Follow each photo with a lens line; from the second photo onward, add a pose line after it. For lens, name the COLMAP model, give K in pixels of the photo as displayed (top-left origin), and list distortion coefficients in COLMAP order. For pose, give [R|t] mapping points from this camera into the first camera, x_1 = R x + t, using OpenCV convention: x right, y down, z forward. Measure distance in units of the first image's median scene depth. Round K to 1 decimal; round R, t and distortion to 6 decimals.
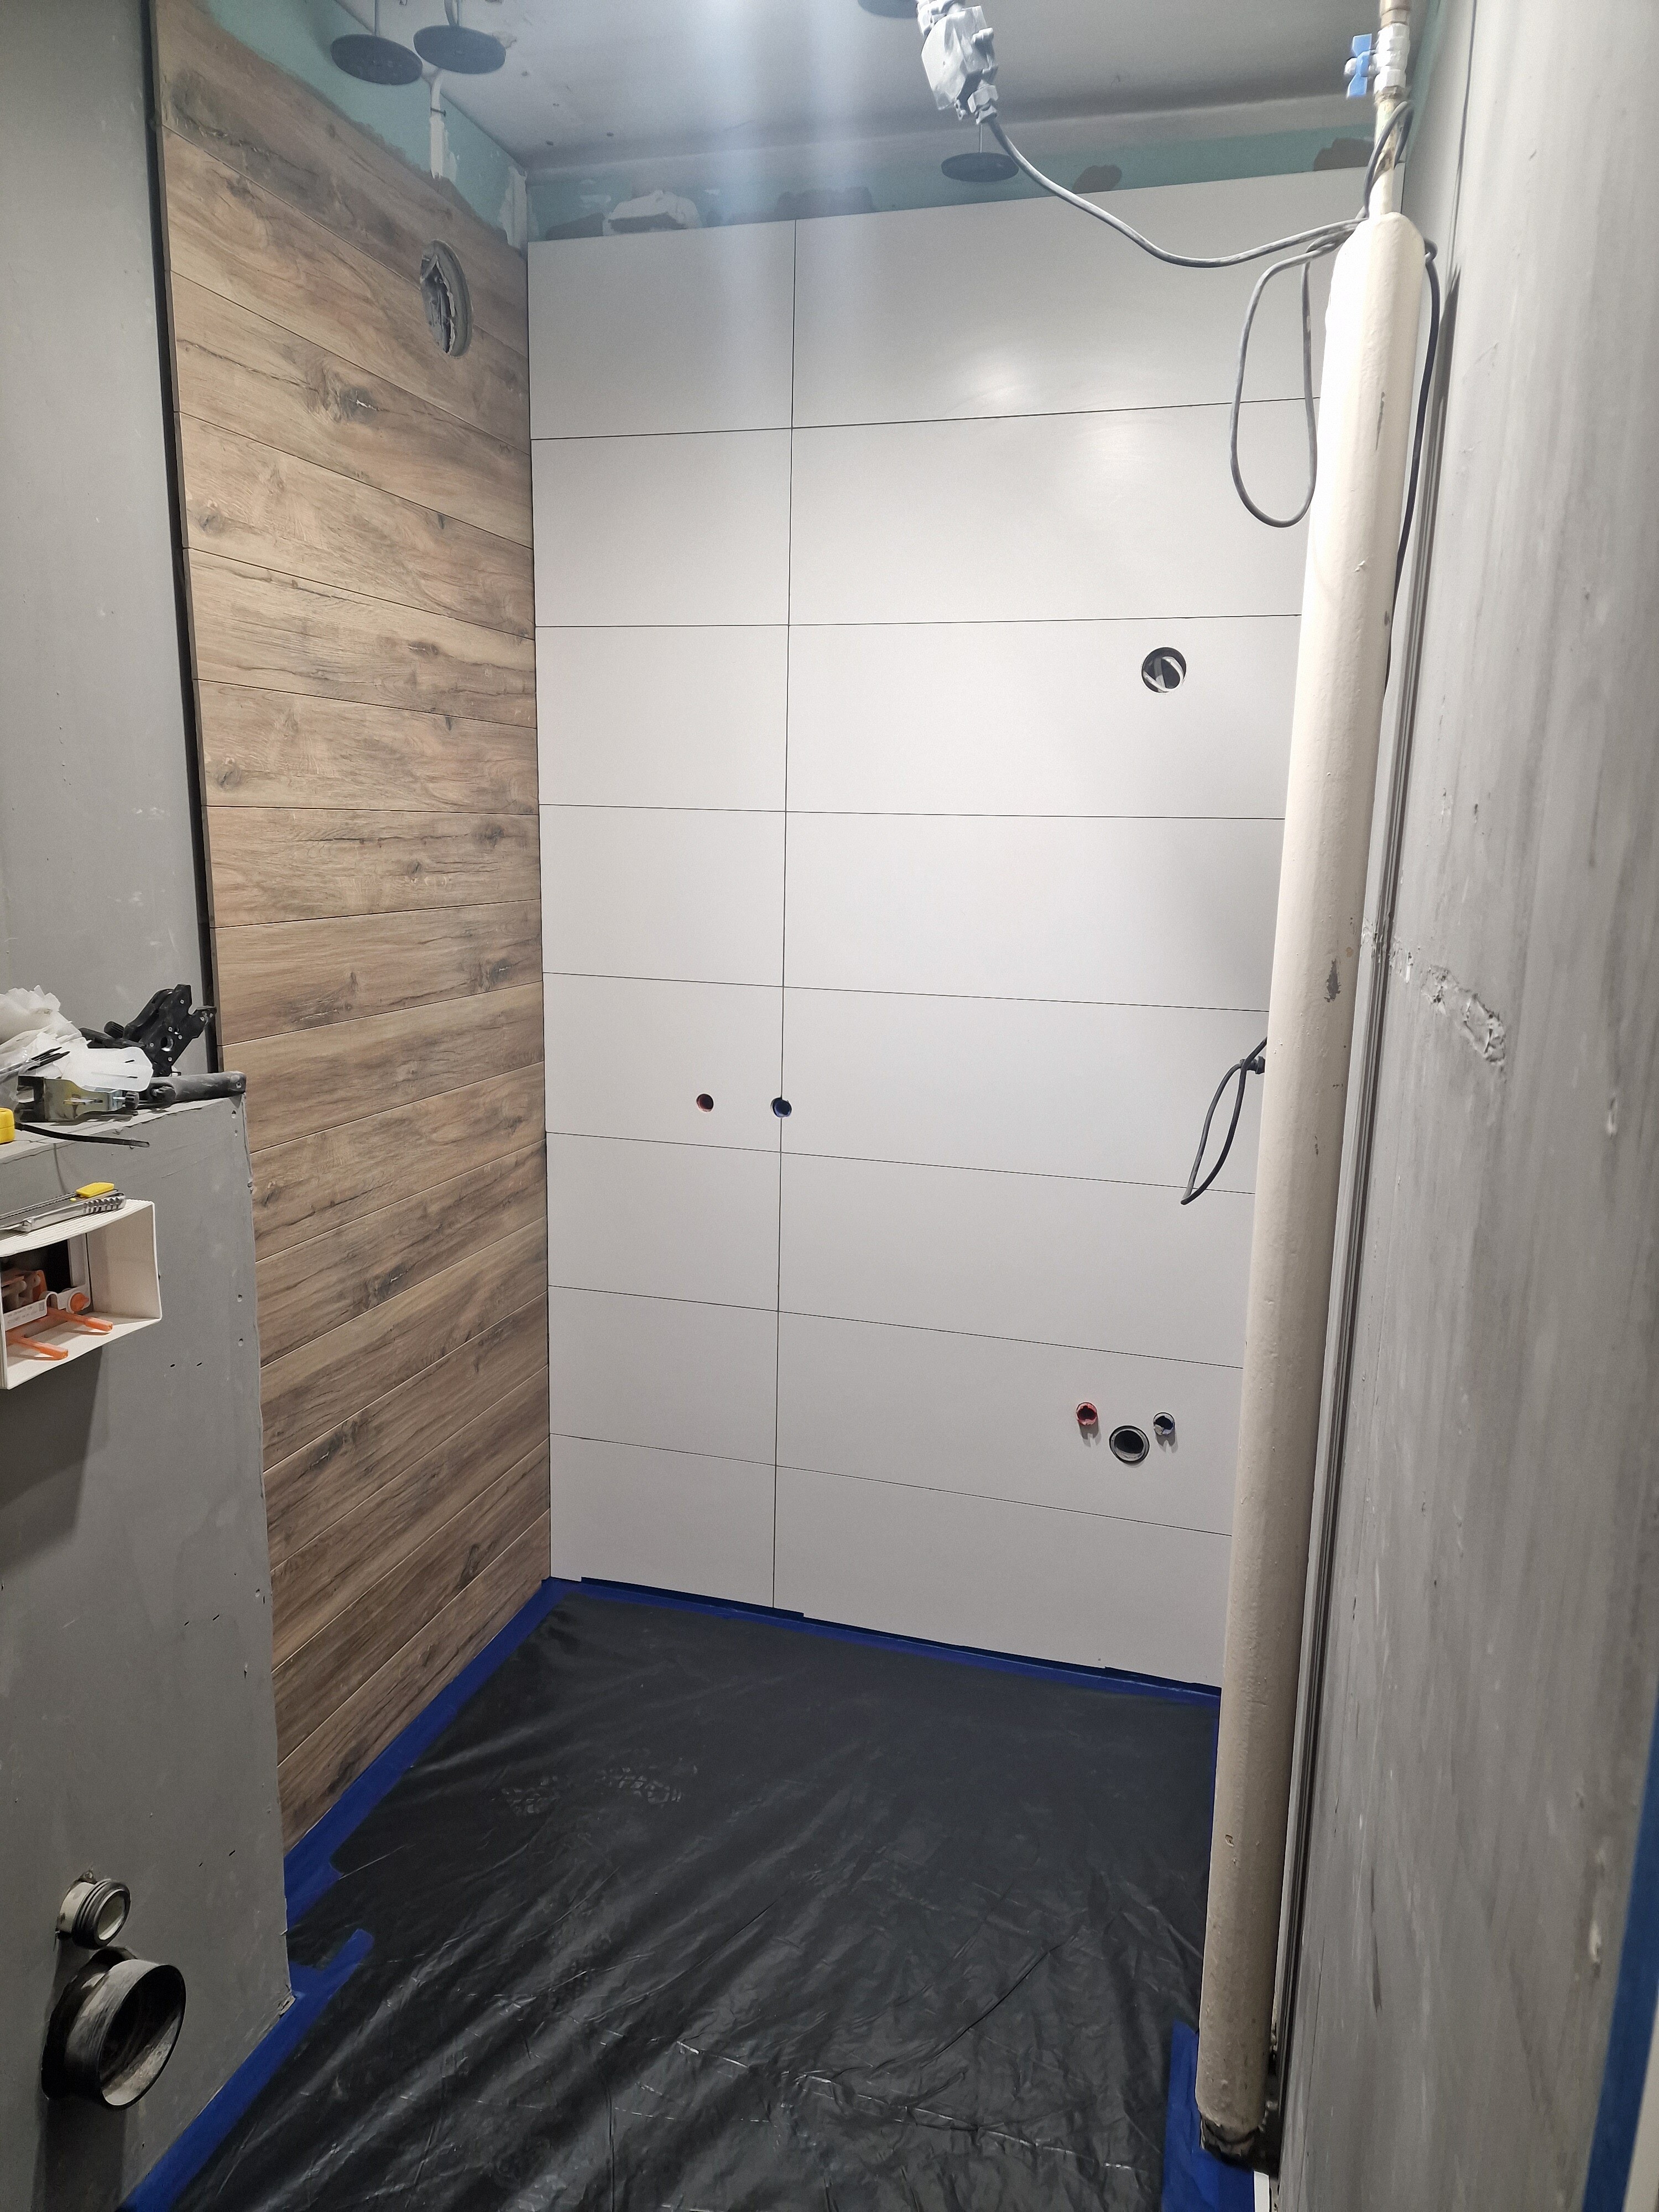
lens RADIAL K [[1474.5, 0, 823.1], [0, 1474.5, 1111.8], [0, 0, 1]] dist [0.073878, -0.063554]
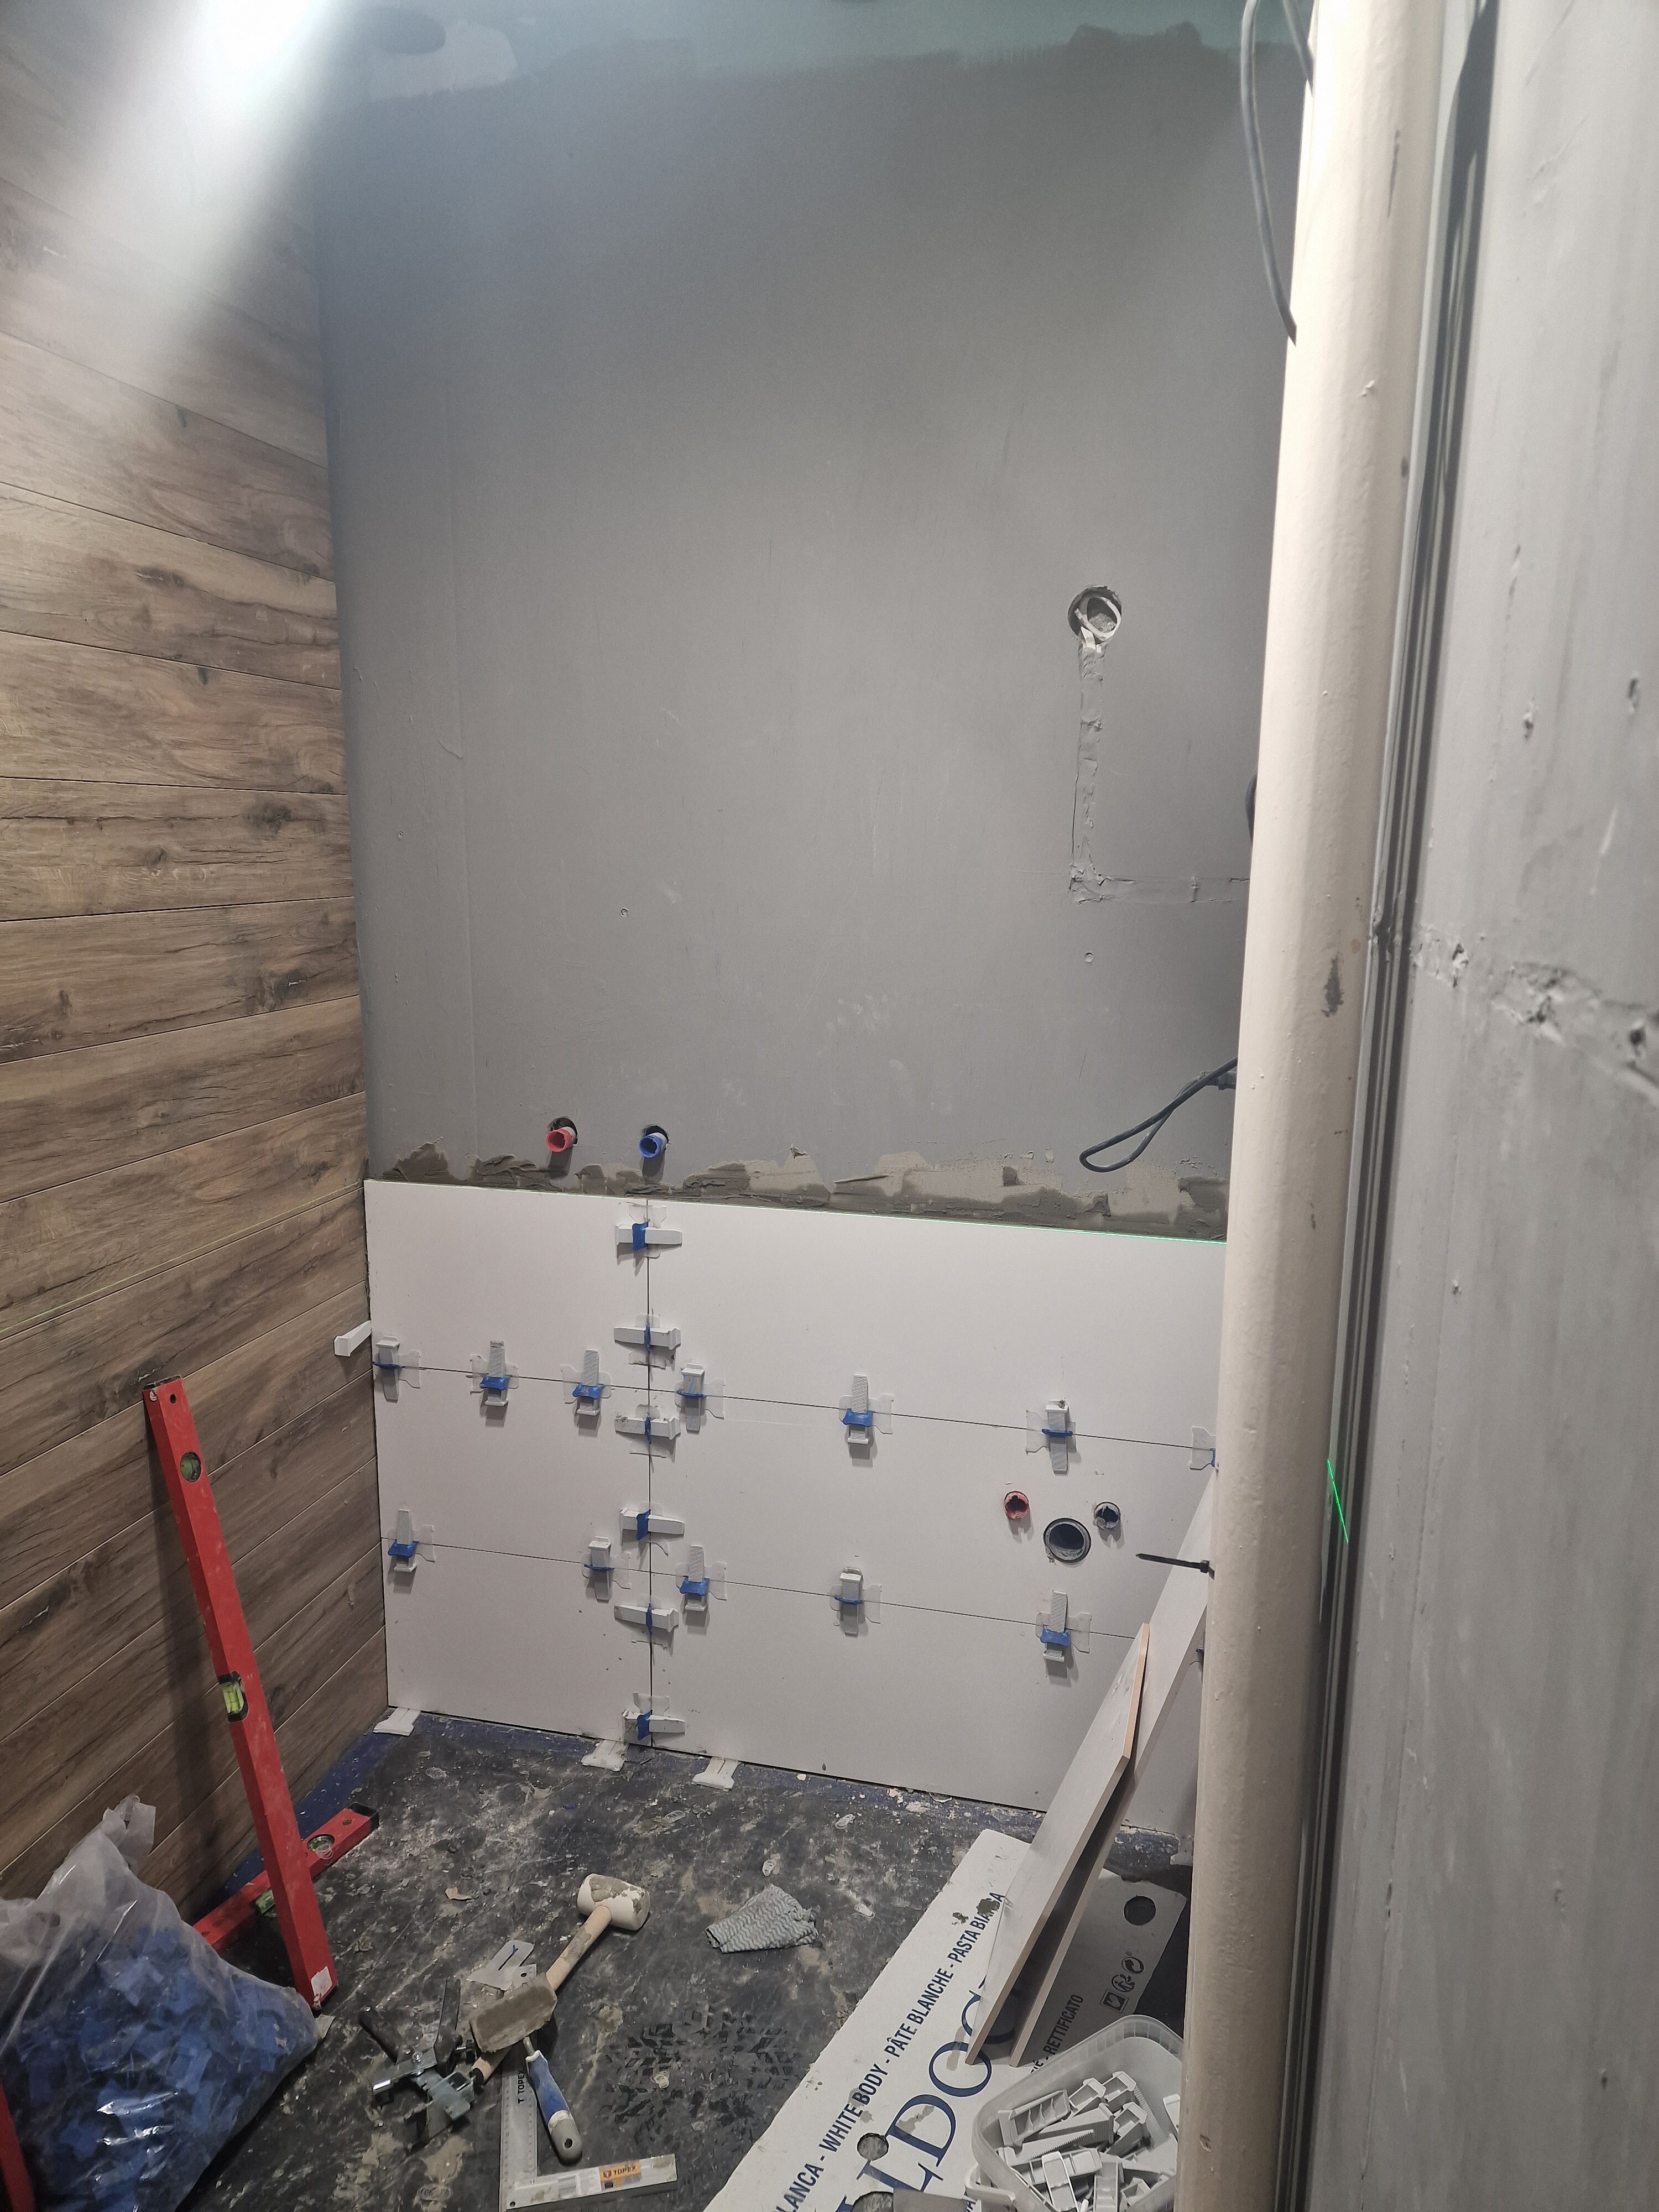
lens RADIAL K [[1471.1, 0, 834.2], [0, 1471.1, 1125.0], [0, 0, 1]] dist [0.065115, -0.059264]
pose [[0.998652, -0.018553, 0.048473, 0.043096], [0.018342, 0.999820, 0.004790, -0.018800], [-0.048553, -0.003894, 0.998813, 0.190581]]
